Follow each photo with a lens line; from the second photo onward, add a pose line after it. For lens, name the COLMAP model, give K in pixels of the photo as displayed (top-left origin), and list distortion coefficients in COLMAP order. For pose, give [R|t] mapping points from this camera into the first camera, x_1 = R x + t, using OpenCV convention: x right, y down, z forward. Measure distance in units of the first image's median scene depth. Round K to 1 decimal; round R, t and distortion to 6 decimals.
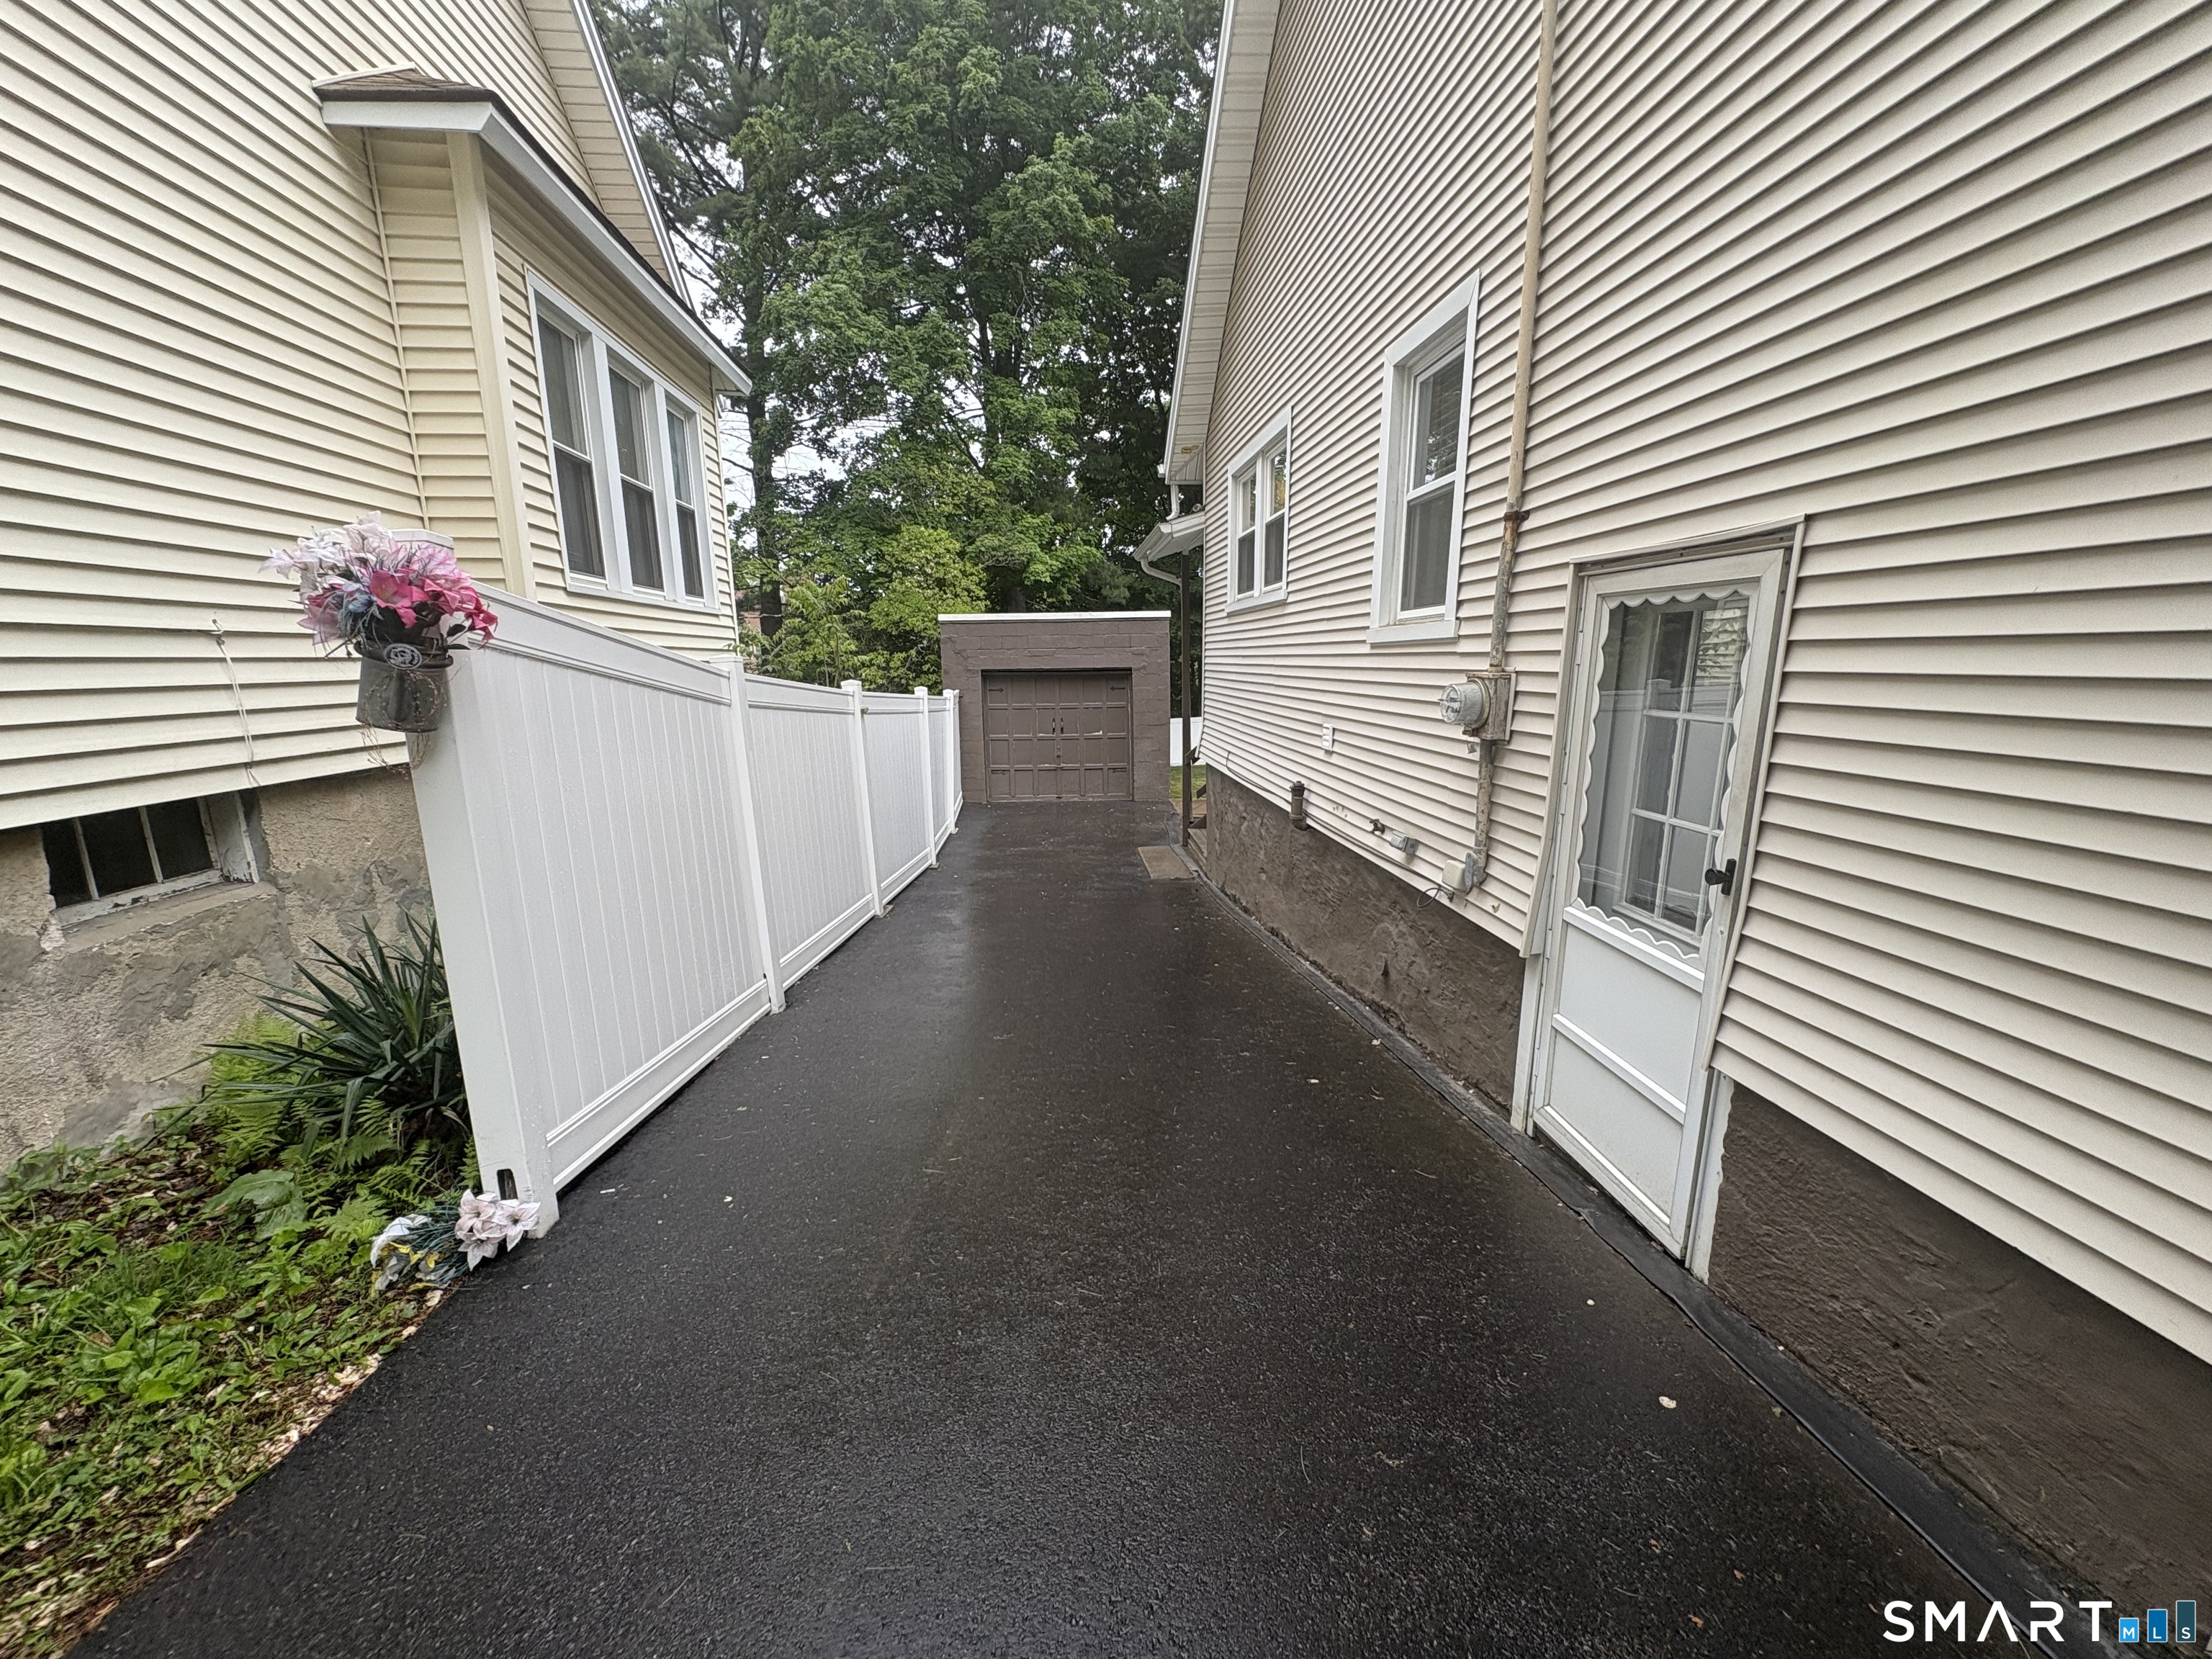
lens RADIAL K [[882.5, 0, 1098.1], [0, 882.5, 834.1], [0, 0, 1]] dist [0.000215, 0.000127]
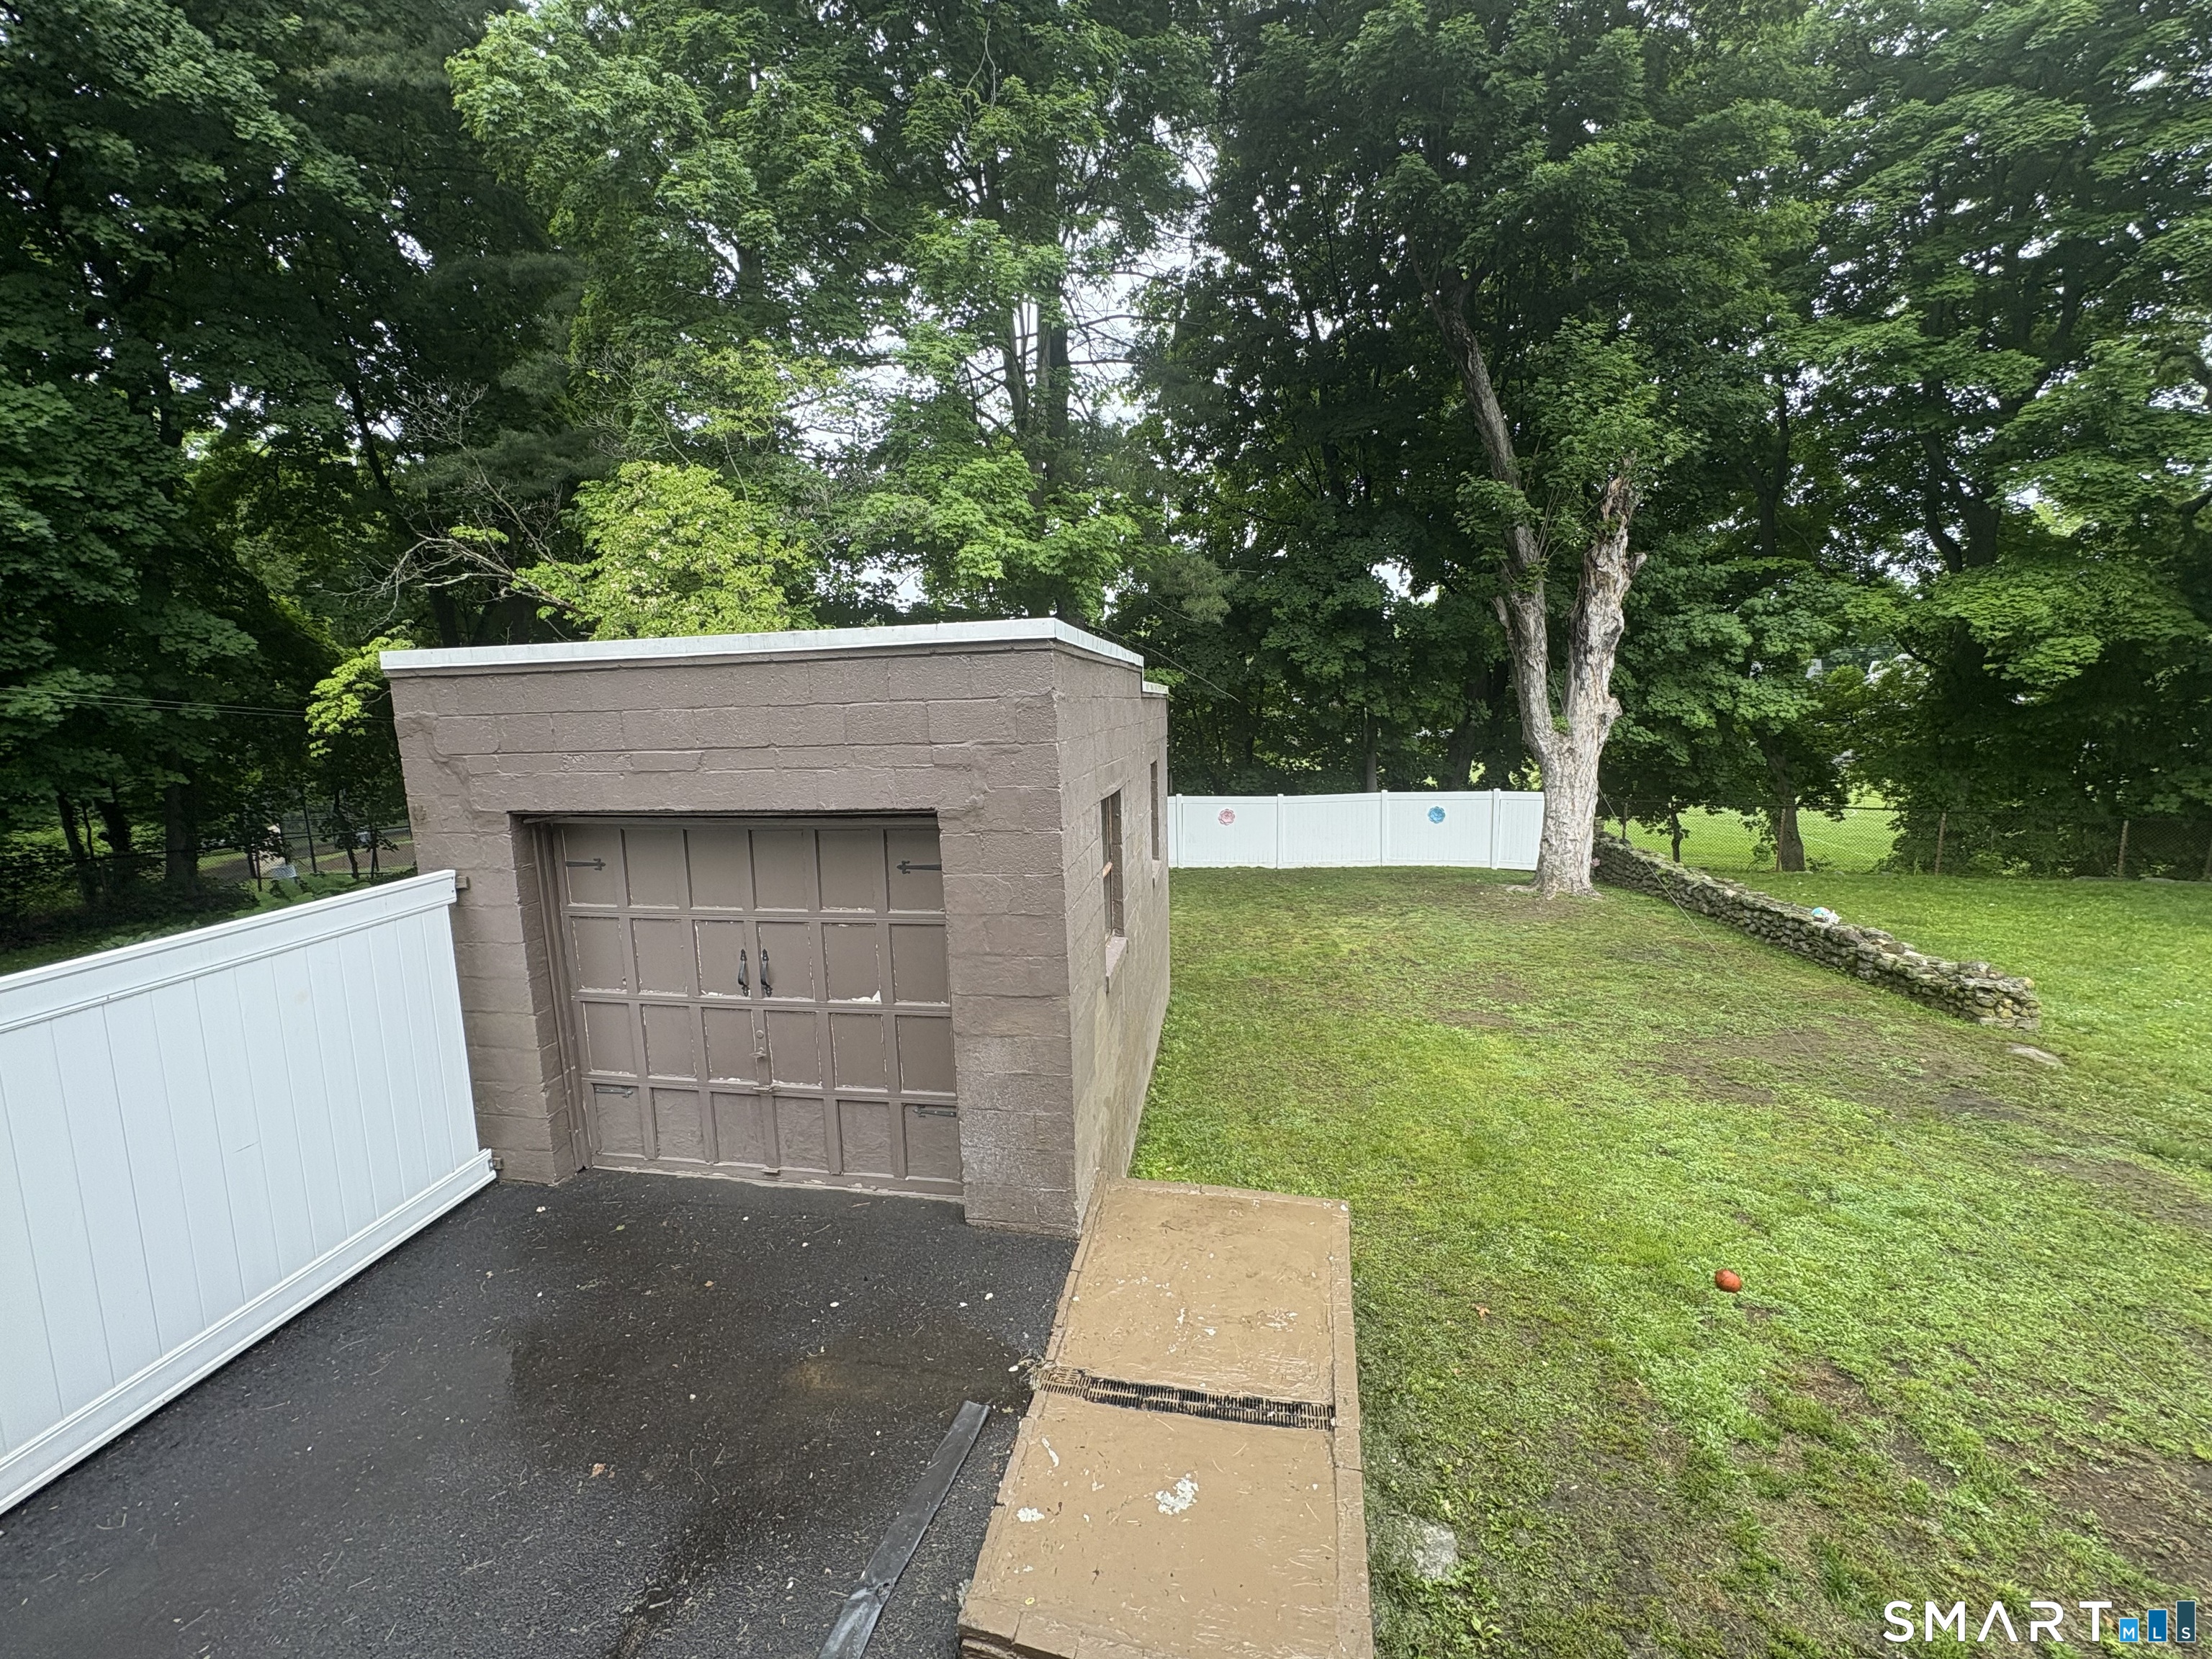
lens RADIAL K [[882.5, 0, 1098.1], [0, 882.5, 834.1], [0, 0, 1]] dist [0.000215, 0.000127]
pose [[0.975195, 0.025613, -0.219859, 0.154908], [-0.032245, 0.999125, -0.026629, -0.169902], [0.218985, 0.033058, 0.975168, 0.695796]]
